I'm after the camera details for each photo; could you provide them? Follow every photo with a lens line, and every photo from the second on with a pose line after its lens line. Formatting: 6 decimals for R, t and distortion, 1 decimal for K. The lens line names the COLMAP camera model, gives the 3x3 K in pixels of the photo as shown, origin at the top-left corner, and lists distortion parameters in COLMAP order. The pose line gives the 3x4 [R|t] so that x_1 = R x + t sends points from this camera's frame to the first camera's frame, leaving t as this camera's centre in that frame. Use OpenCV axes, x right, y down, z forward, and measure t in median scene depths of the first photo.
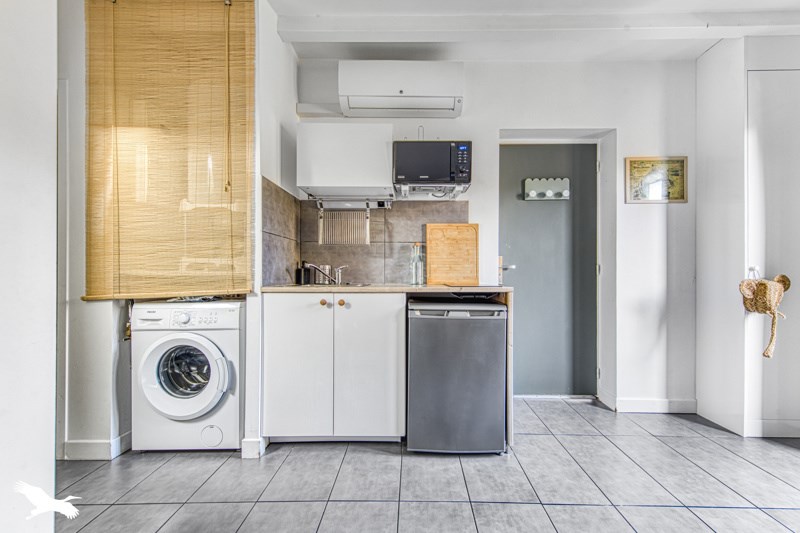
lens RADIAL K [[331.9, 0, 405.0], [0, 331.9, 273.5], [0, 0, 1]] dist [0.013579, -0.000796]
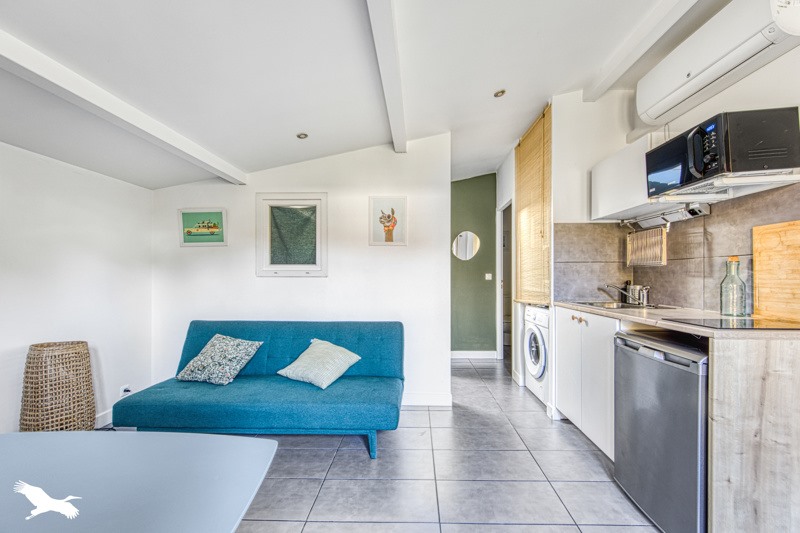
lens RADIAL K [[338.5, 0, 403.3], [0, 338.5, 278.6], [0, 0, 1]] dist [-0.001102, -0.000147]
pose [[-0.029360, 0.003778, -0.999562, 0.773664], [0.001427, 0.999992, 0.003738, -0.048097], [0.999568, -0.001316, -0.029365, 0.302194]]
